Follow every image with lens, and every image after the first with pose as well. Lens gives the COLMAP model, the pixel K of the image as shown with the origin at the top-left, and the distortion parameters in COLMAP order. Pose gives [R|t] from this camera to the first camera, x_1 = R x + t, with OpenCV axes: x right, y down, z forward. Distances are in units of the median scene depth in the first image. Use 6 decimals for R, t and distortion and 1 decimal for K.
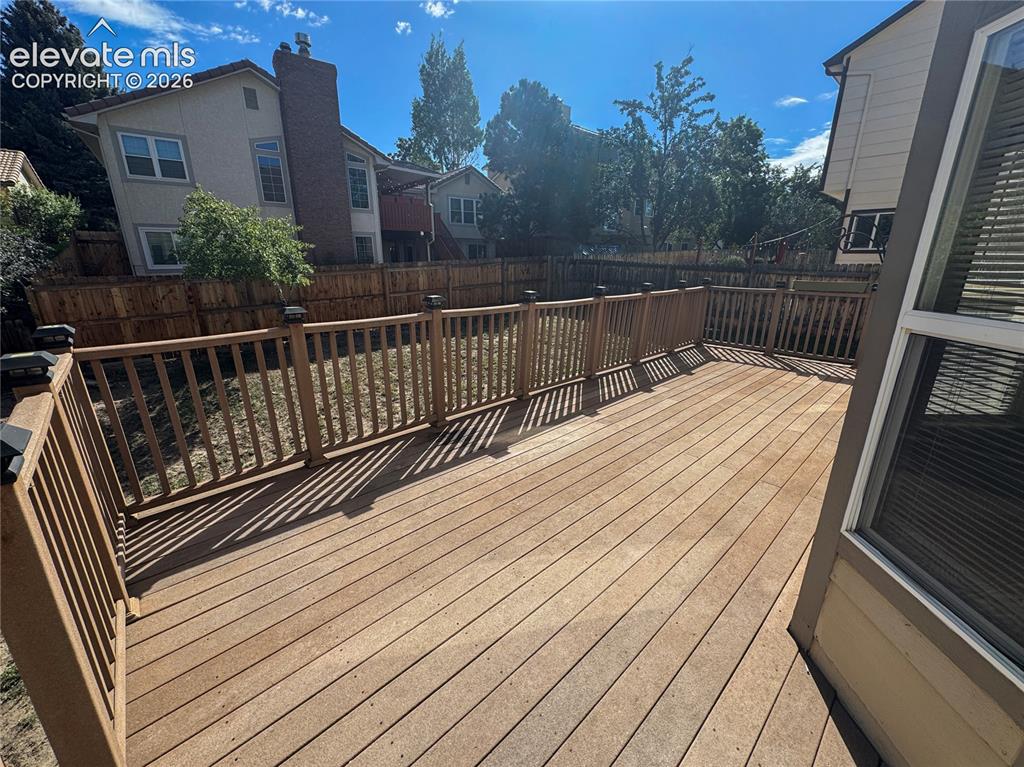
lens RADIAL K [[424.4, 0, 512.0], [0, 424.4, 383.5], [0, 0, 1]] dist [-0.001572, -0.000067]
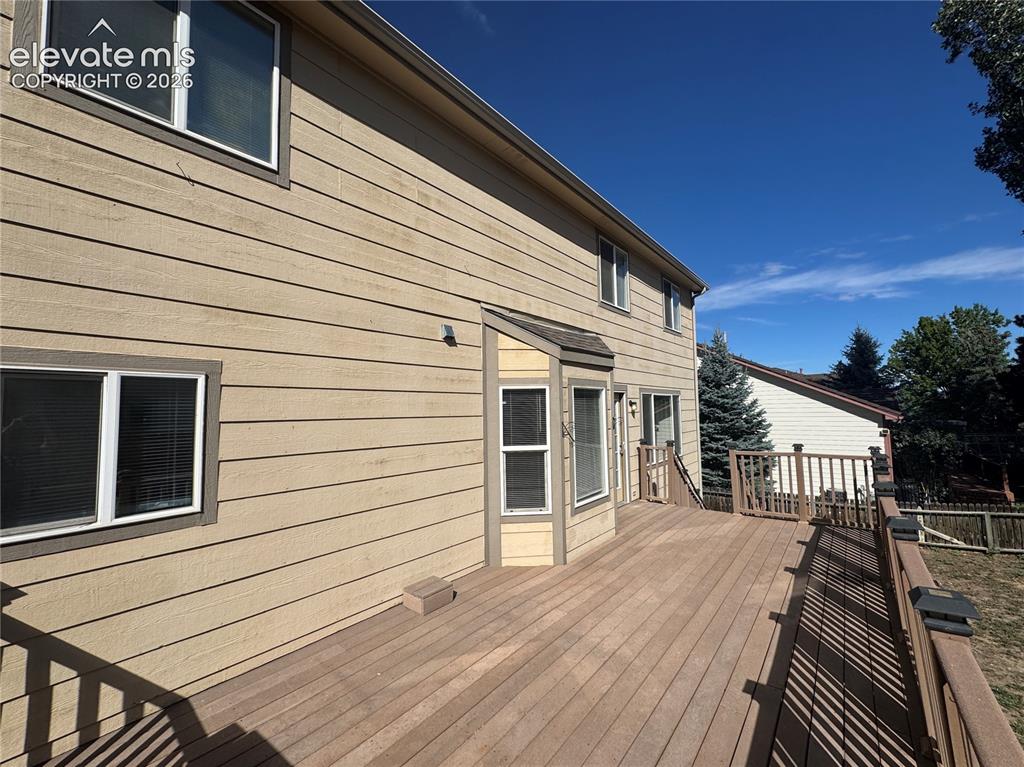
lens RADIAL K [[424.4, 0, 512.0], [0, 424.4, 383.5], [0, 0, 1]] dist [-0.001572, -0.000067]
pose [[-0.990672, 0.021346, -0.134587, 0.909034], [-0.010134, 0.973379, 0.228976, -0.637734], [0.135892, 0.228204, -0.964083, 1.808787]]
